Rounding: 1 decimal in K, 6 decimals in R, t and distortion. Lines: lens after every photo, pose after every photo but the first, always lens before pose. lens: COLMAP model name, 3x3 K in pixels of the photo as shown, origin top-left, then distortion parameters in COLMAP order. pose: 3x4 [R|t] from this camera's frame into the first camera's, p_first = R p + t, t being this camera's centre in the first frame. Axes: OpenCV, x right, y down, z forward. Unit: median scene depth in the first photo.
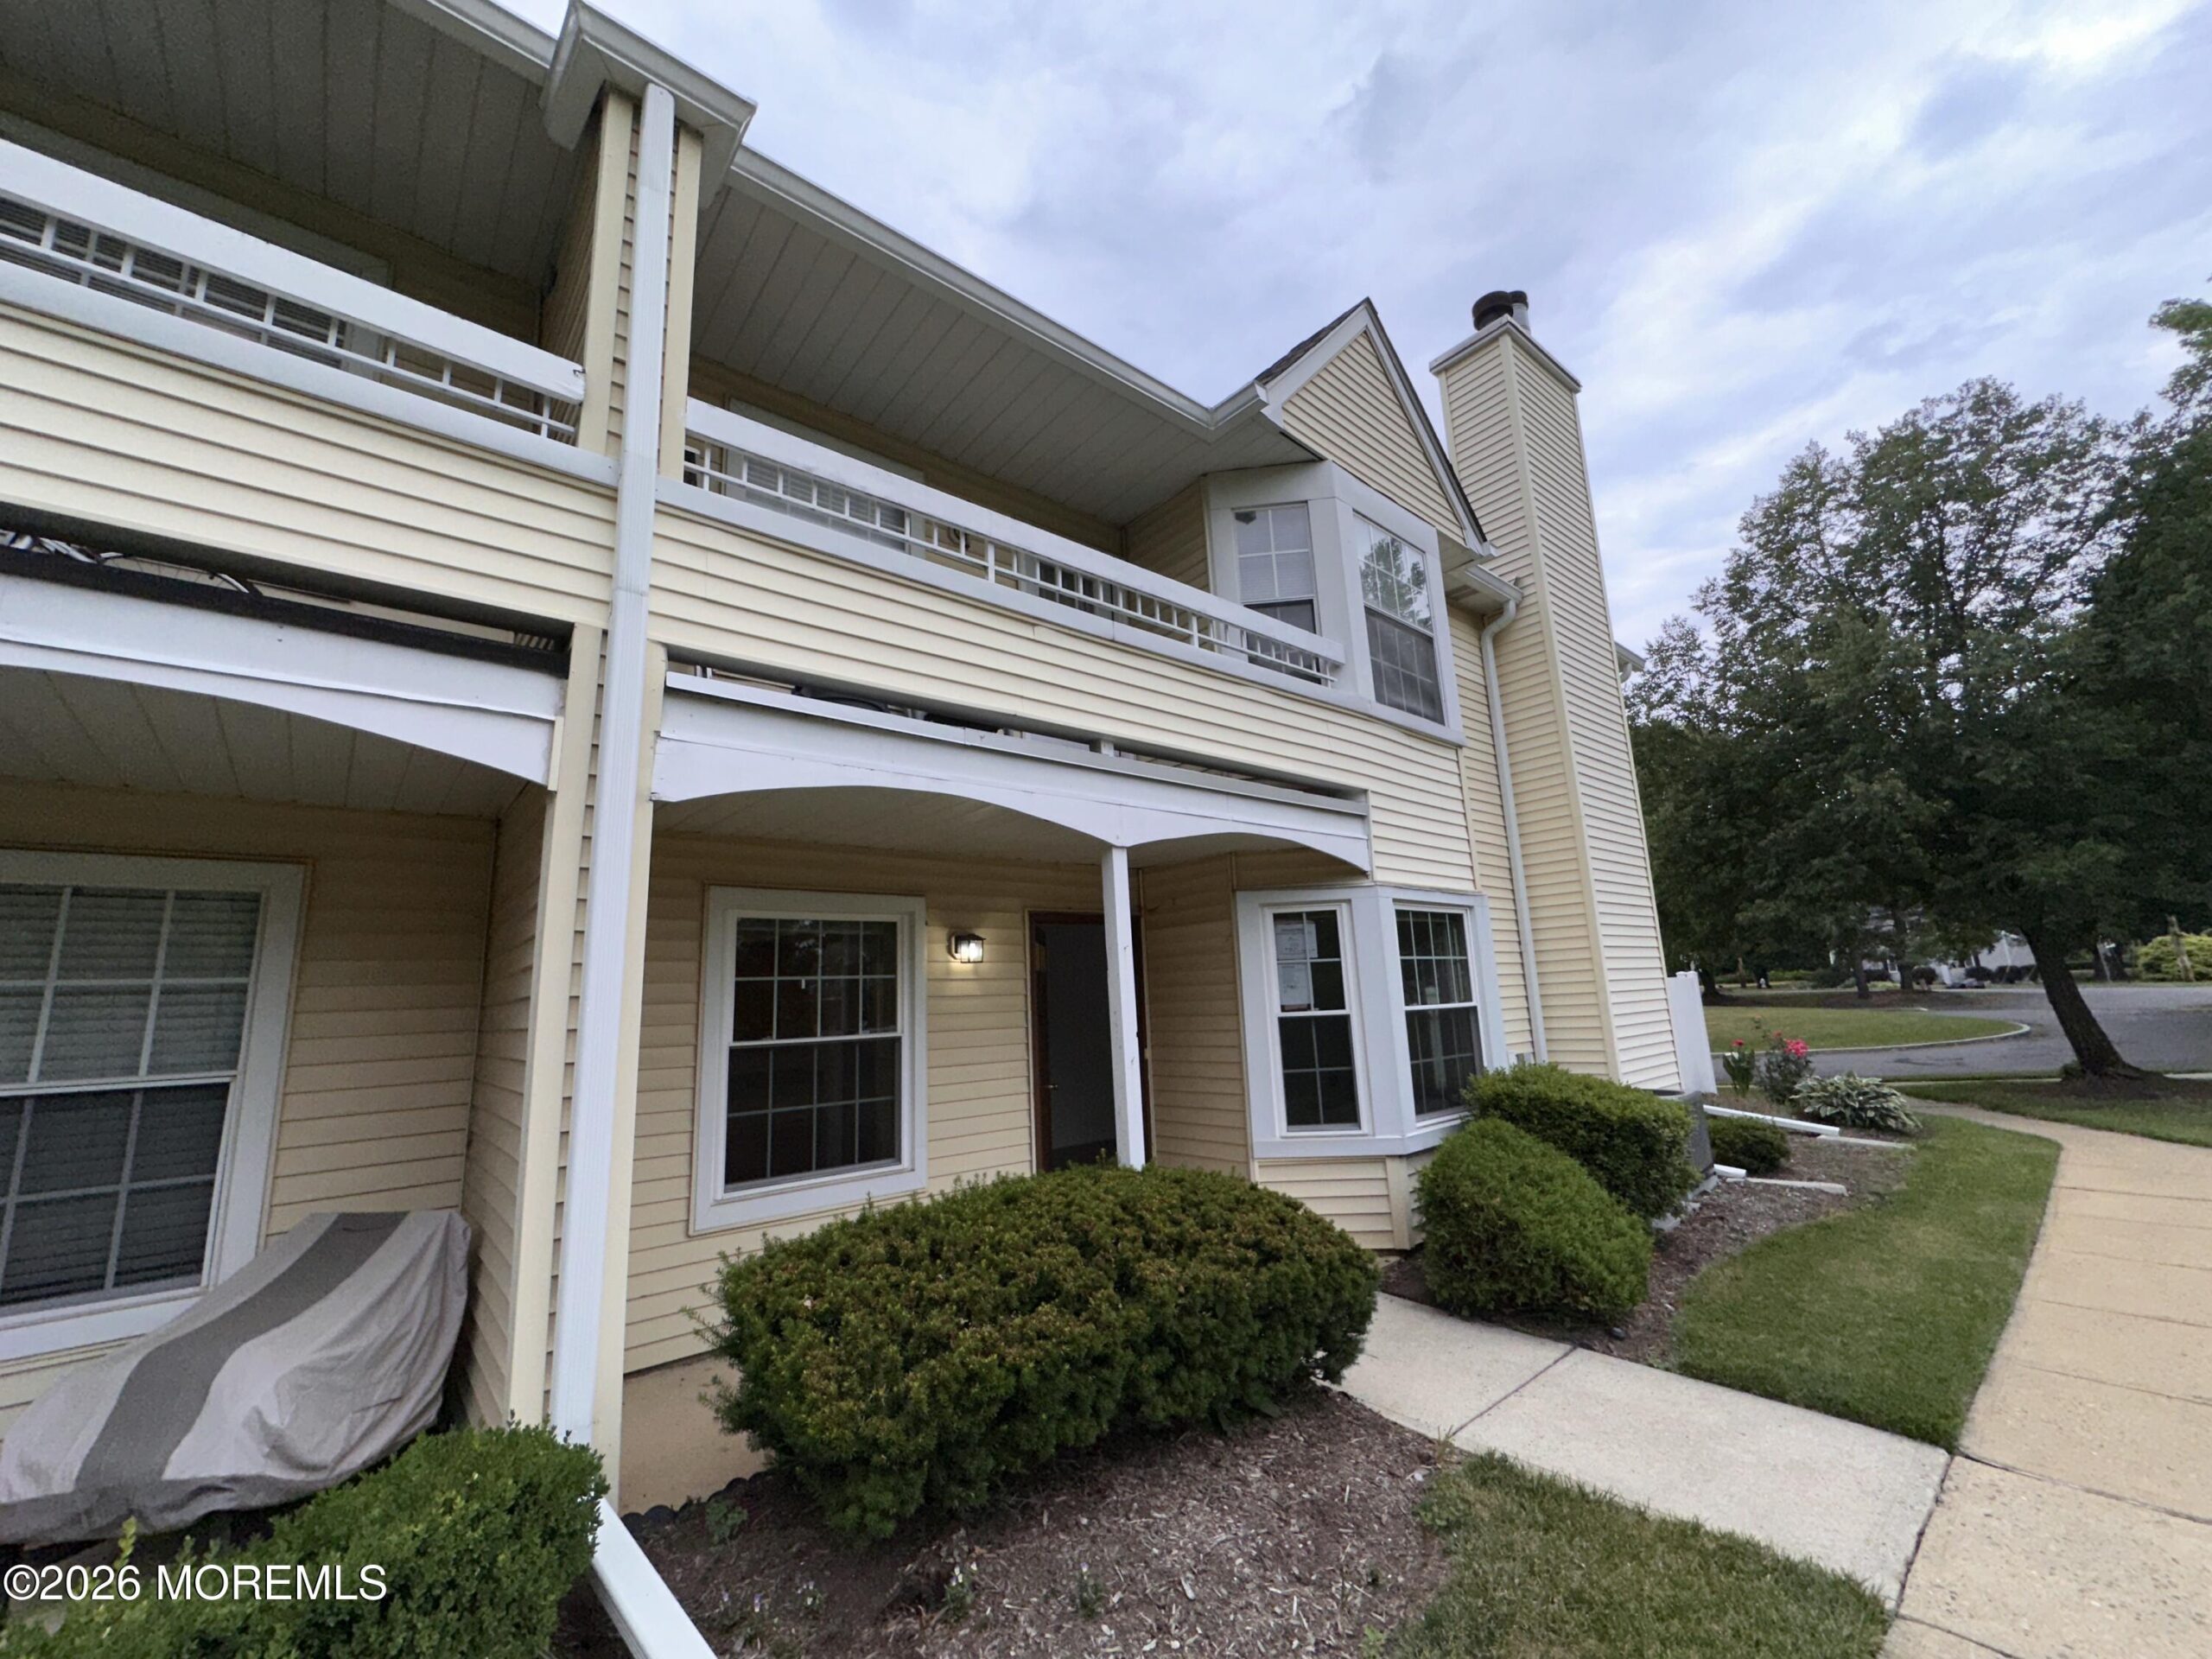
lens RADIAL K [[888.0, 0, 1103.9], [0, 888.0, 822.5], [0, 0, 1]] dist [-0.006443, -0.000094]
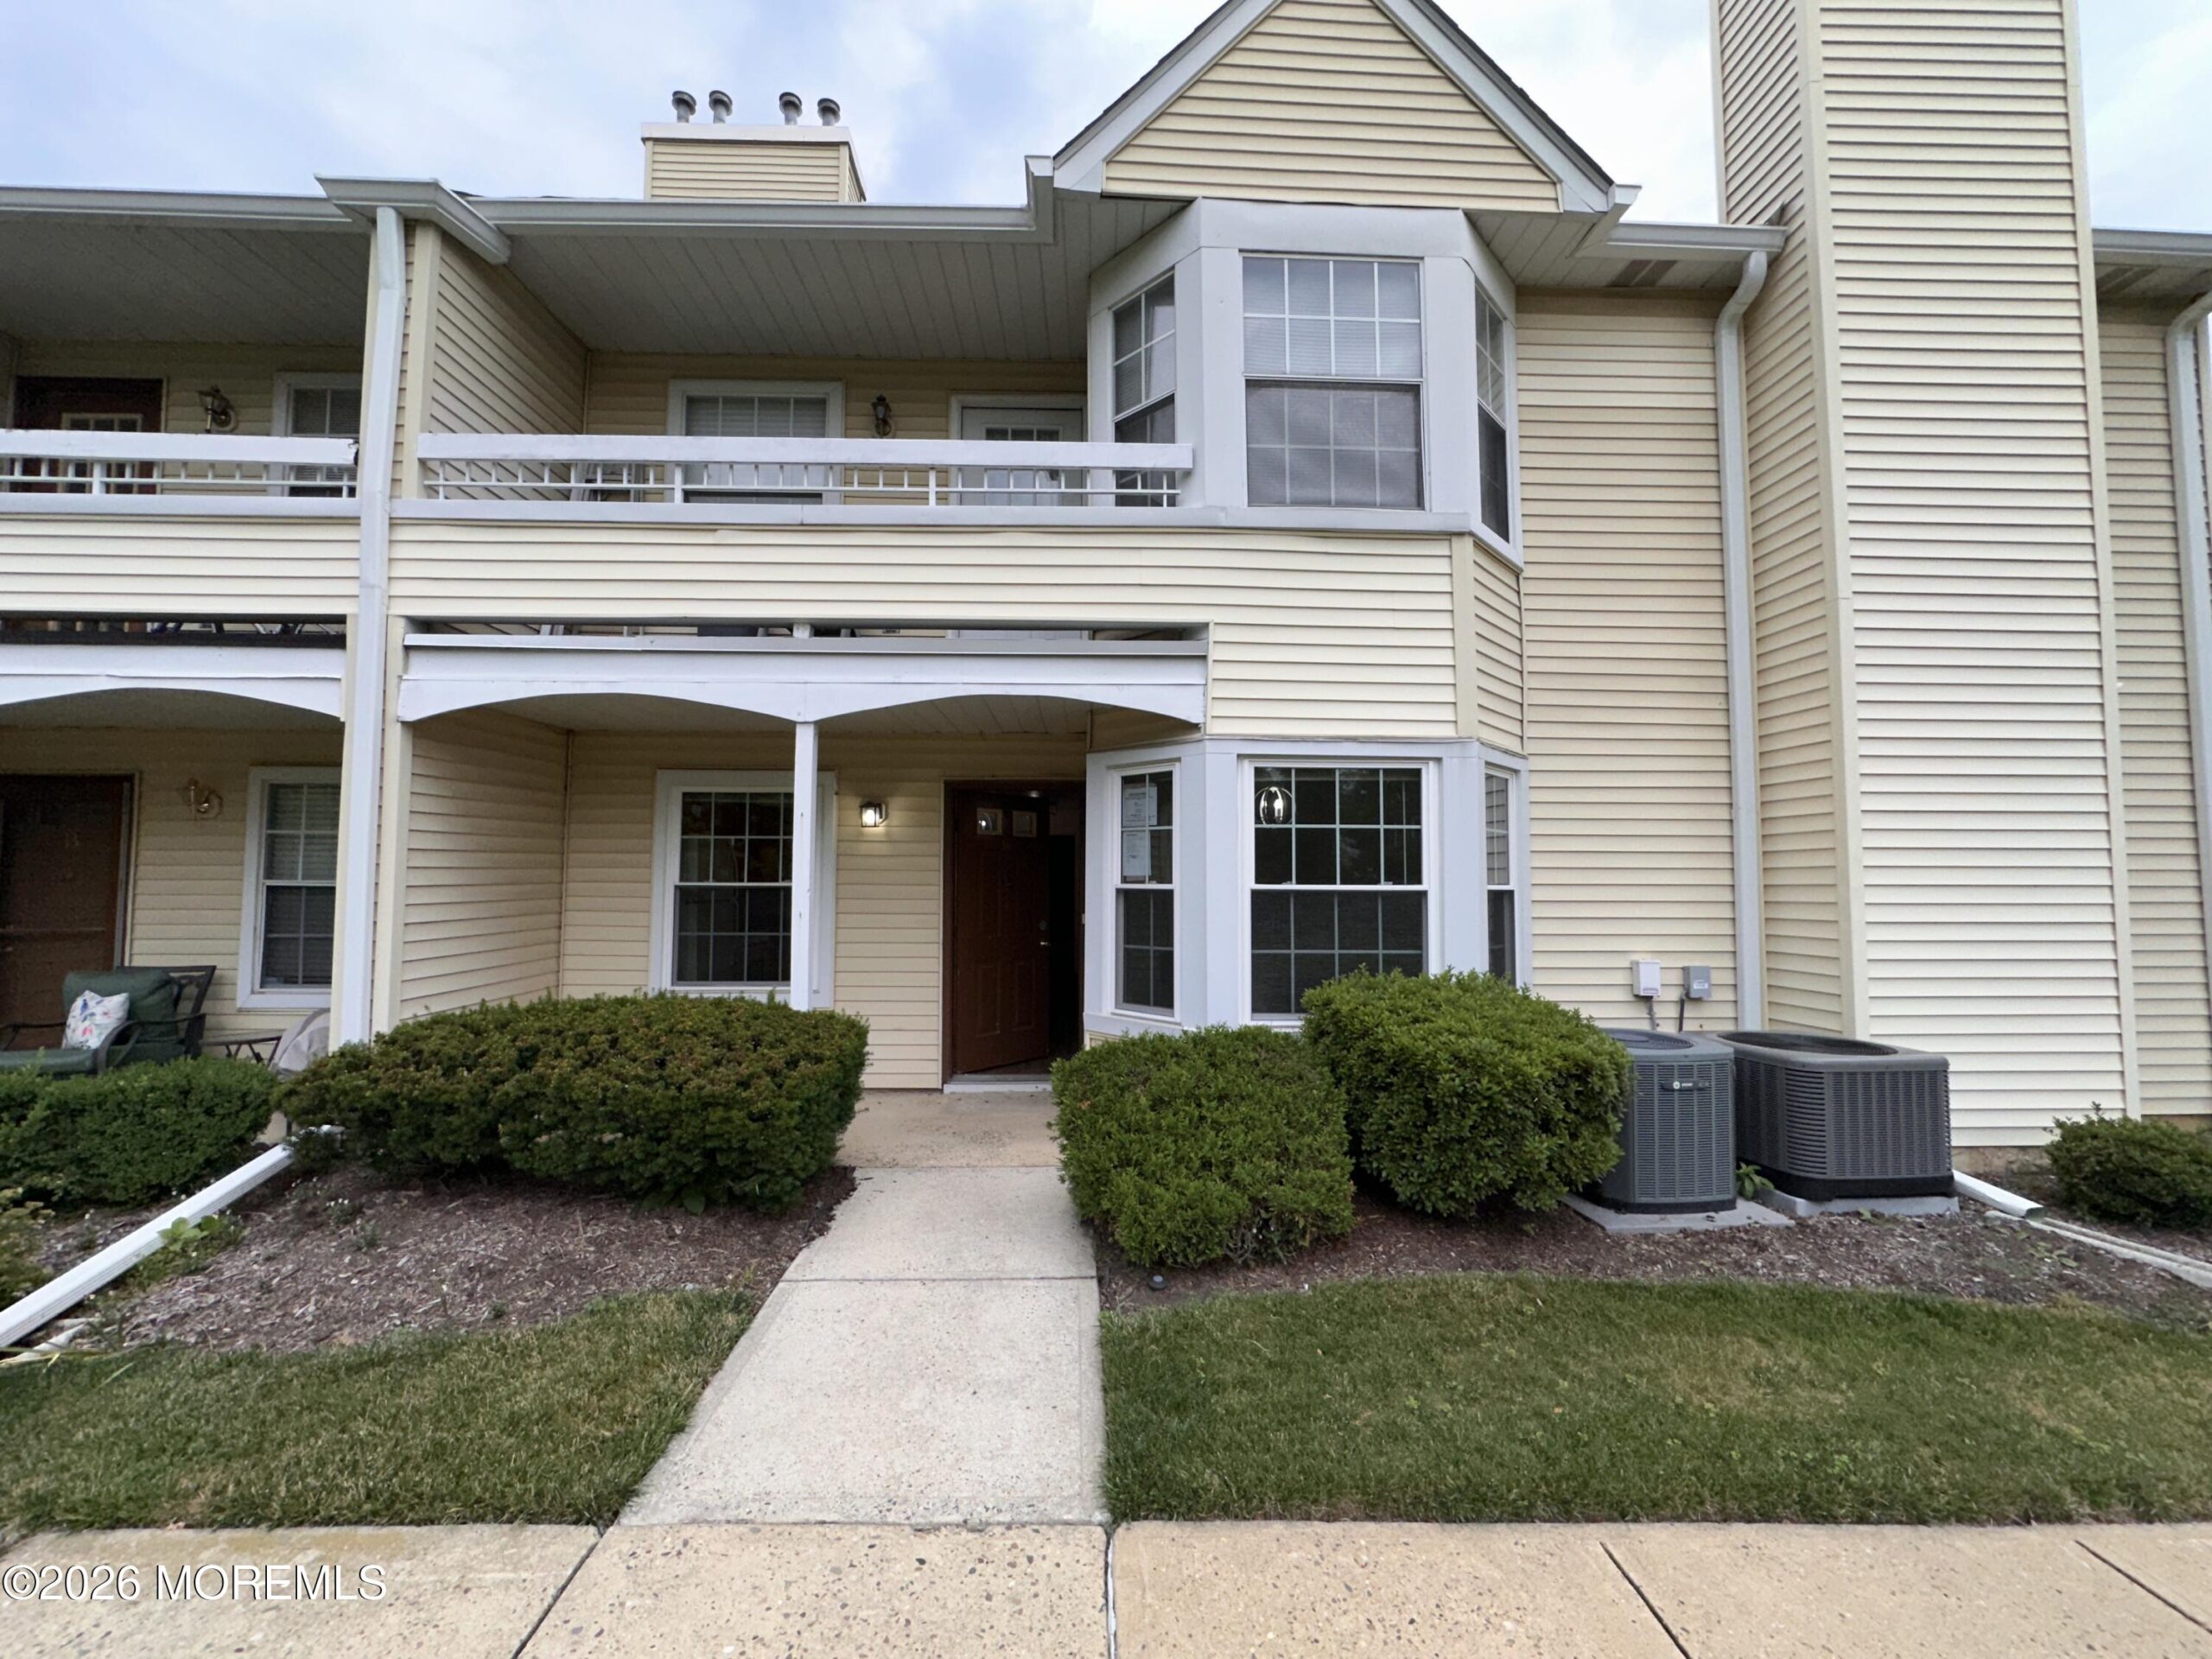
lens RADIAL K [[888.0, 0, 1103.9], [0, 888.0, 822.5], [0, 0, 1]] dist [-0.006443, -0.000094]
pose [[0.785379, 0.013672, -0.618864, 0.748274], [0.088958, 0.986886, 0.134695, 0.025609], [0.612589, -0.160839, 0.773864, 0.279385]]
